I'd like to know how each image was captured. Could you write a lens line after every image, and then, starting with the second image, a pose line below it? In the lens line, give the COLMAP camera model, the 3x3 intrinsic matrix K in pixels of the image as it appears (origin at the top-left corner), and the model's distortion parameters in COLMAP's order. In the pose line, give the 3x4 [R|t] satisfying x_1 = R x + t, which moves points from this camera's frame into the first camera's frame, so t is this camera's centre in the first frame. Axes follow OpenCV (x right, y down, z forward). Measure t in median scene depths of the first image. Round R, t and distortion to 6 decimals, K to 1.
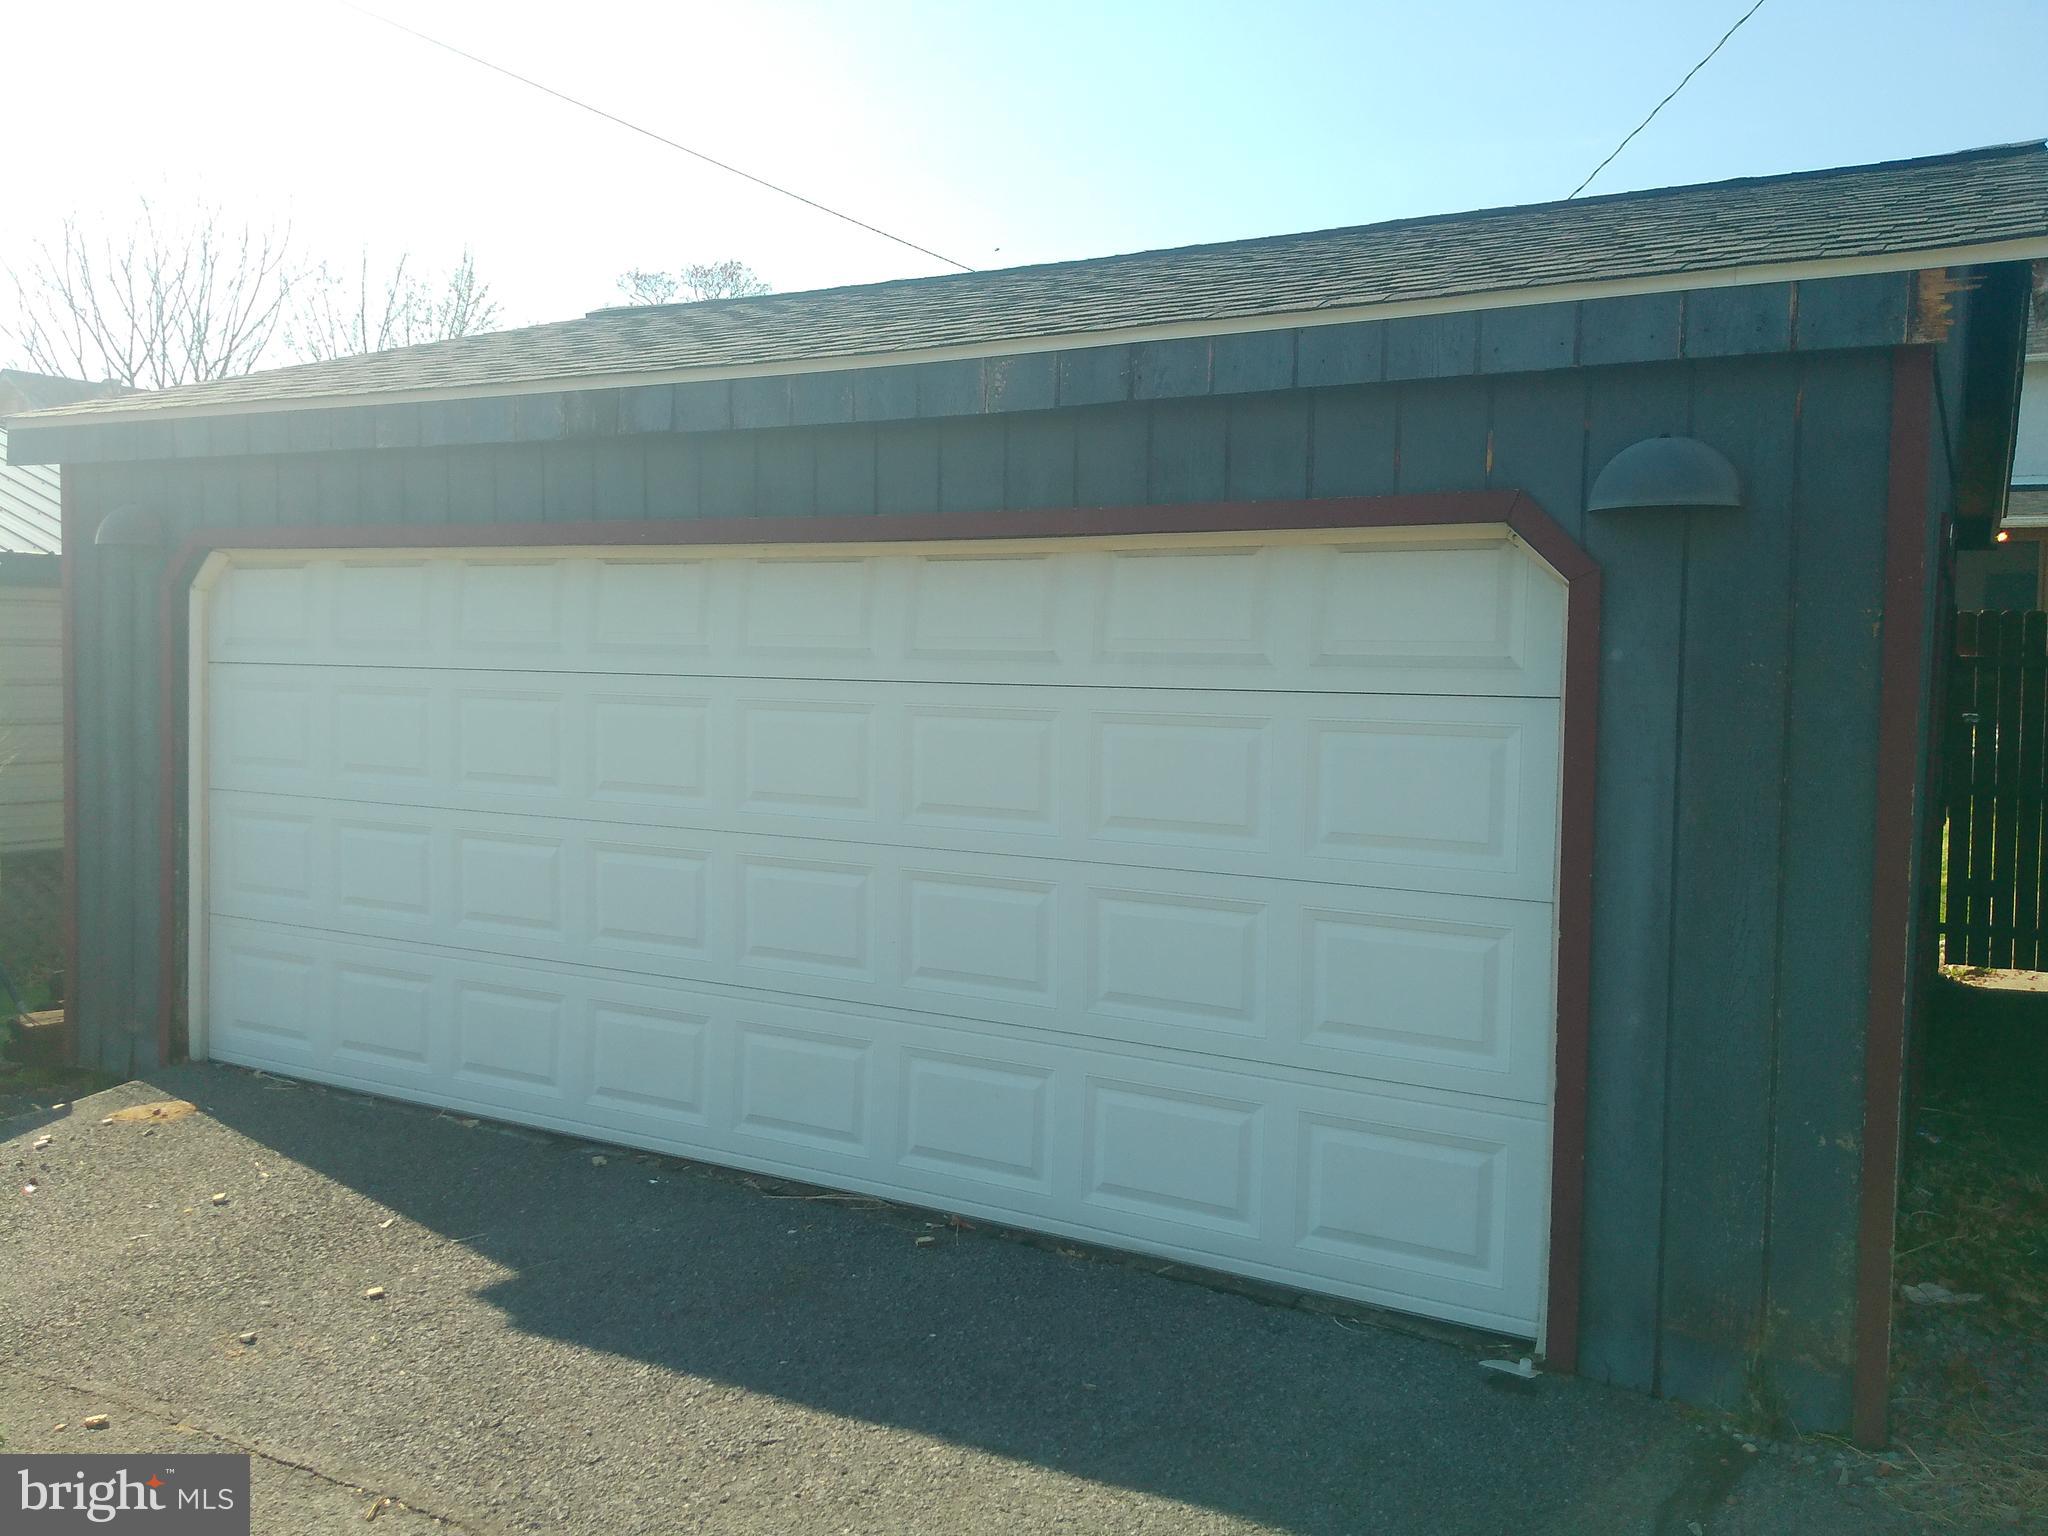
lens RADIAL K [[1674.8, 0, 1031.1], [0, 1674.8, 770.8], [0, 0, 1]] dist [0.039941, -0.034523]
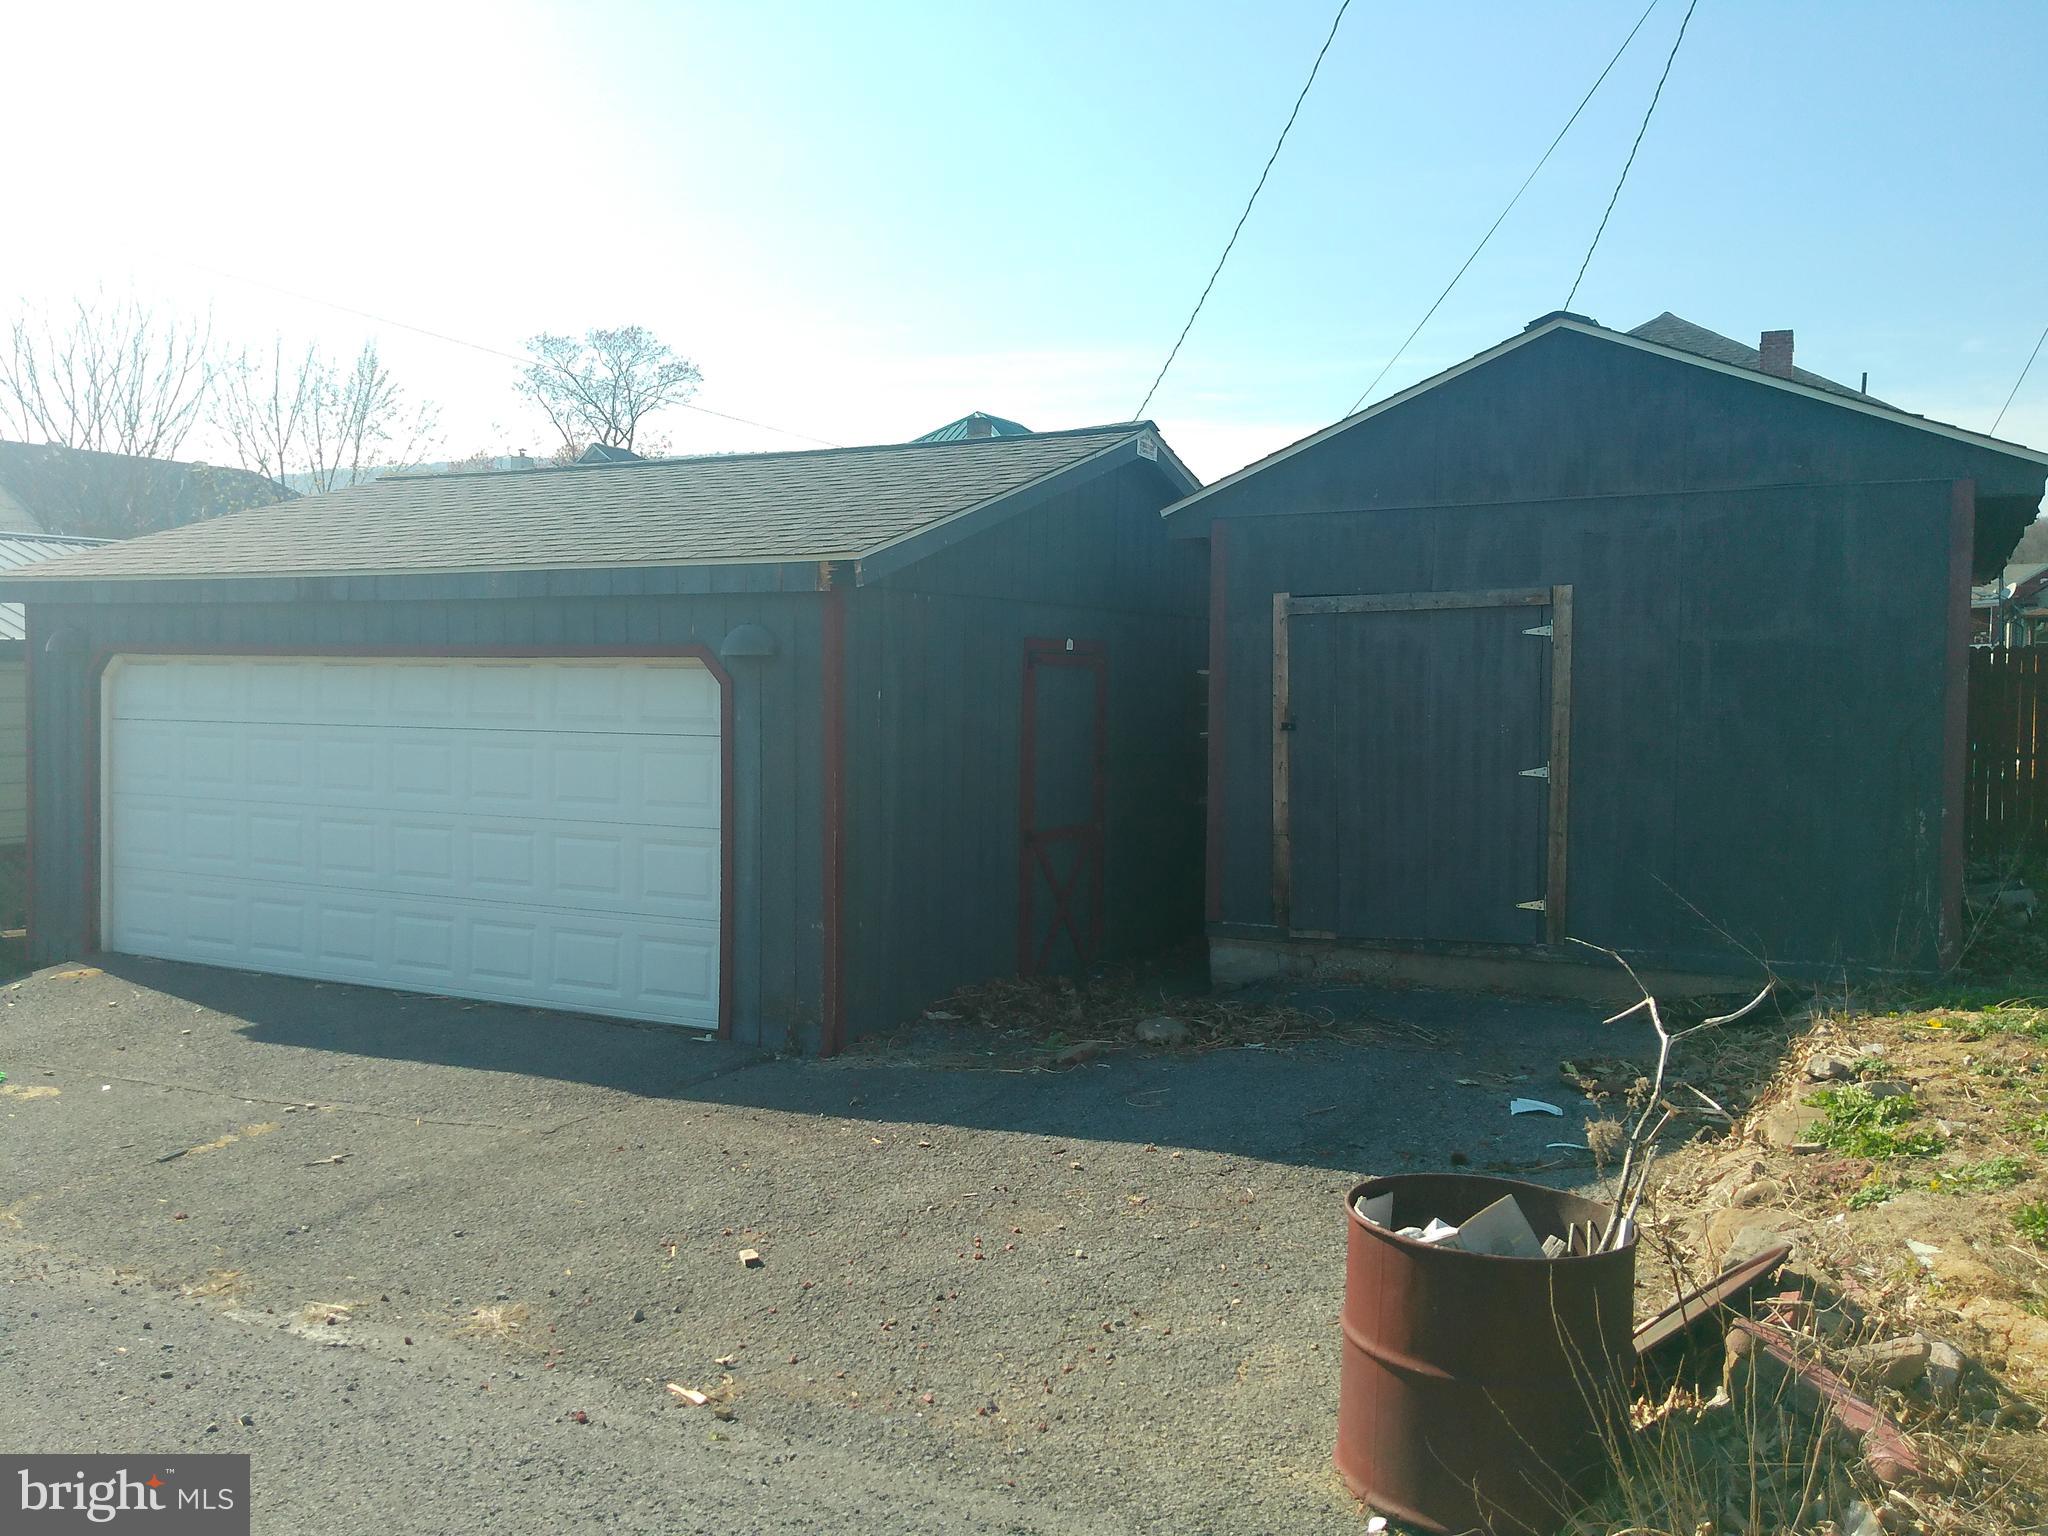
lens RADIAL K [[1674.8, 0, 1019.7], [0, 1674.8, 760.8], [0, 0, 1]] dist [0.039941, -0.034523]
pose [[0.999730, -0.010609, 0.020650, 0.388945], [0.011024, 0.999737, -0.020115, 0.022323], [-0.020431, 0.020337, 0.999584, -0.715933]]
